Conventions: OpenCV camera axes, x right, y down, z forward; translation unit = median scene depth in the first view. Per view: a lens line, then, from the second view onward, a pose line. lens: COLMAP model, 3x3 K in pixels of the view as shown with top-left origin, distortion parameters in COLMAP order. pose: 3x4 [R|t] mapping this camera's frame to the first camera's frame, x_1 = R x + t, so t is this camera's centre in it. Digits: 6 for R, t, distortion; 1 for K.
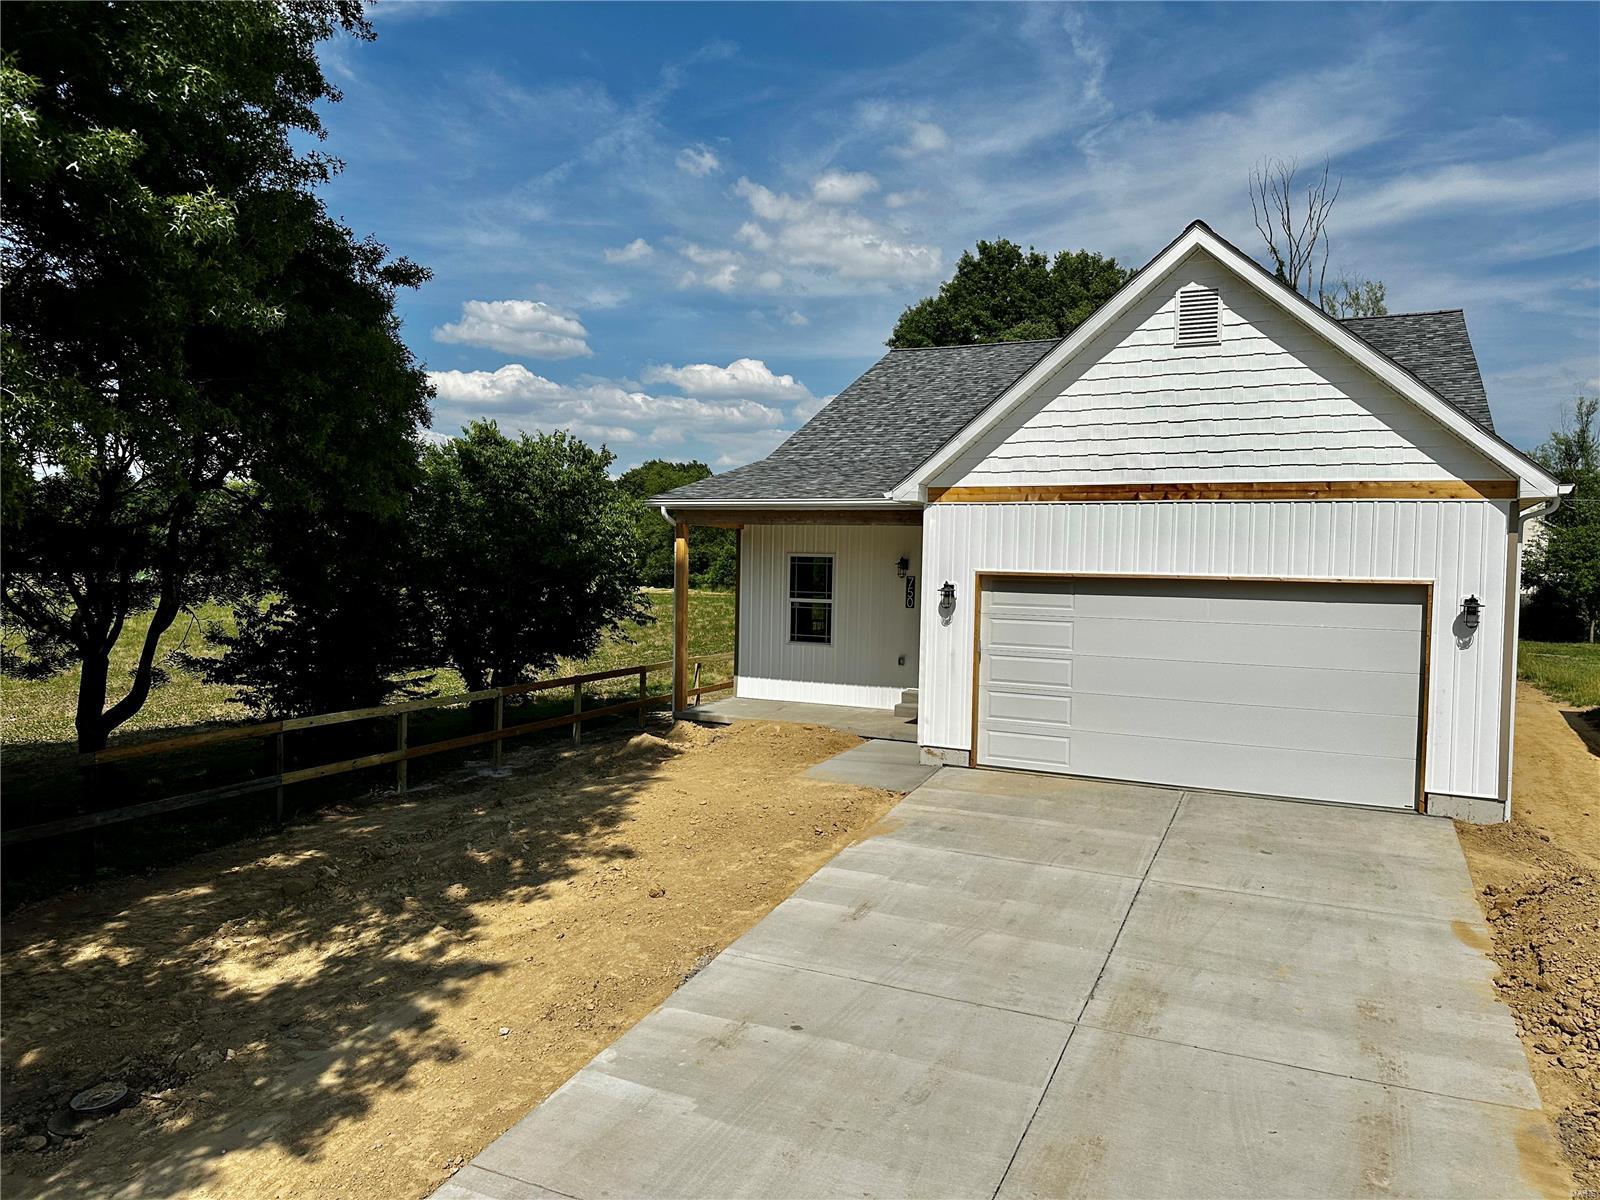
lens RADIAL K [[1109.9, 0, 815.4], [0, 1109.9, 615.0], [0, 0, 1]] dist [0.107593, -0.161396]
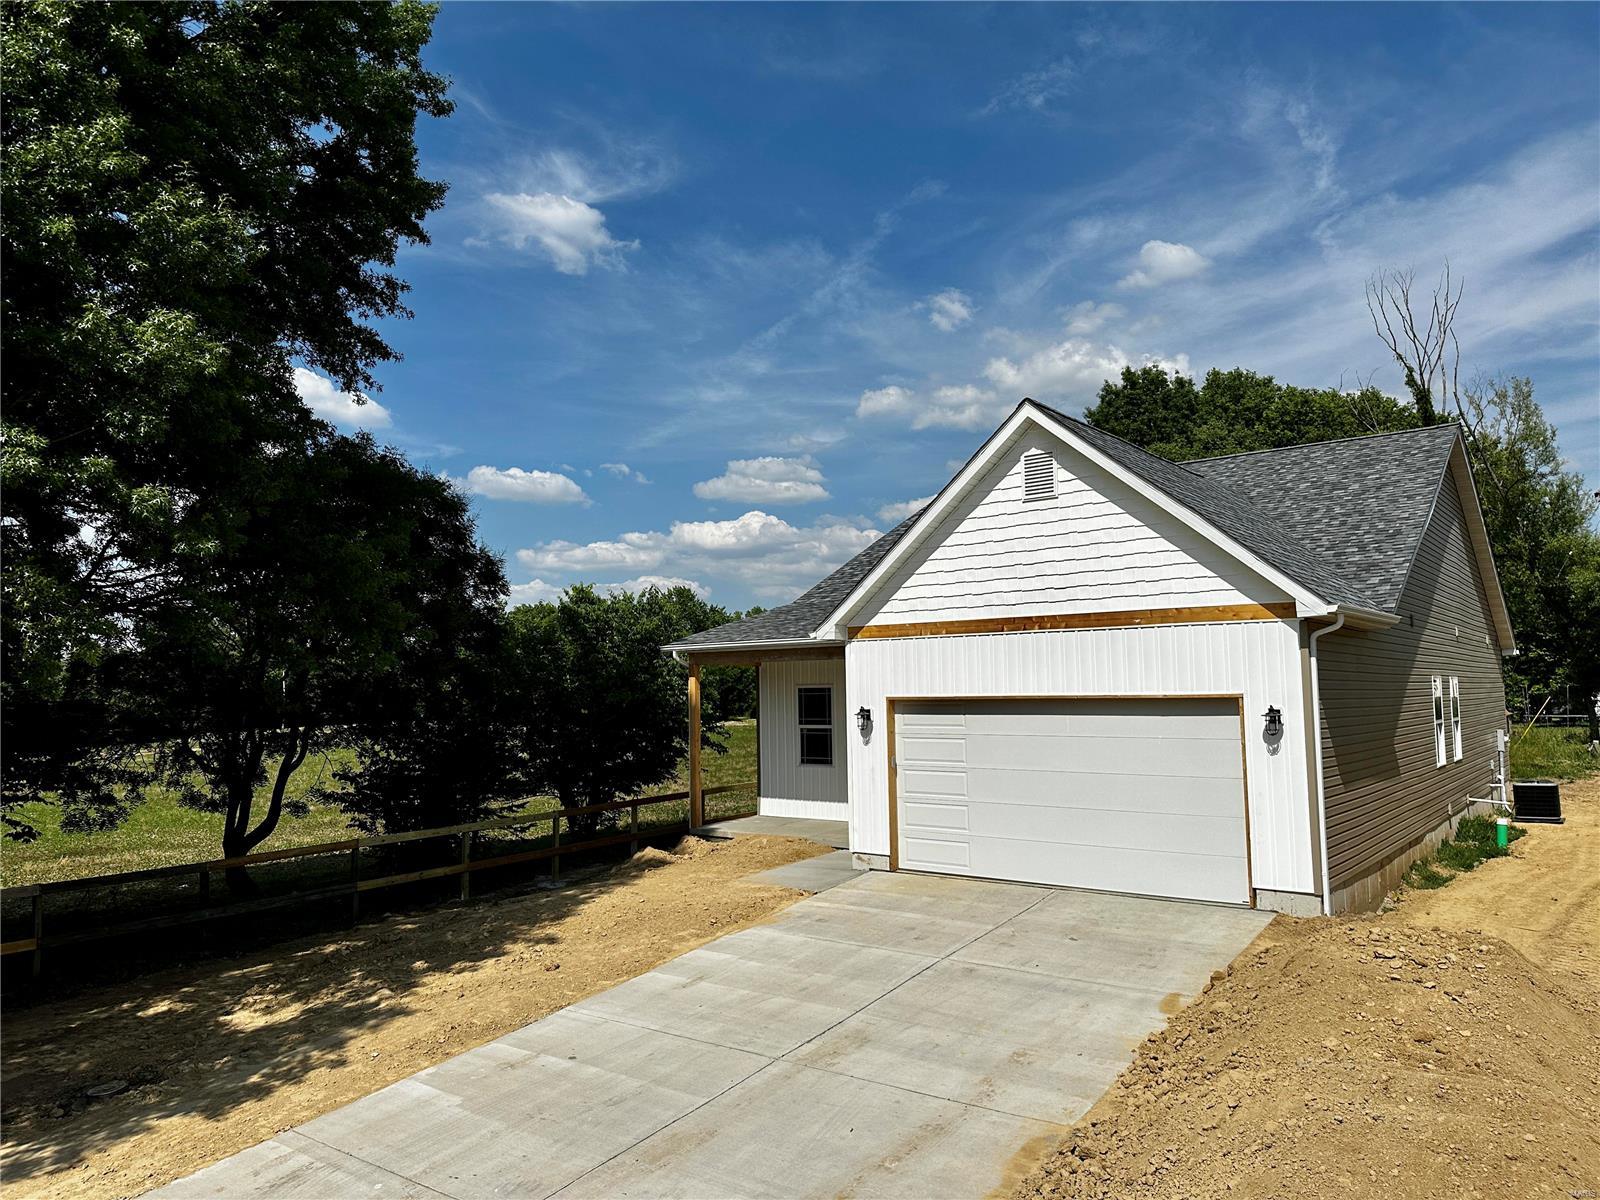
lens RADIAL K [[1117.4, 0, 800.0], [0, 1117.4, 600.0], [0, 0, 1]] dist [0.097453, -0.139061]
pose [[0.975783, -0.057295, -0.211102, 0.339530], [0.030000, 0.991020, -0.130305, 0.010191], [0.216672, 0.120816, 0.968740, -0.180311]]
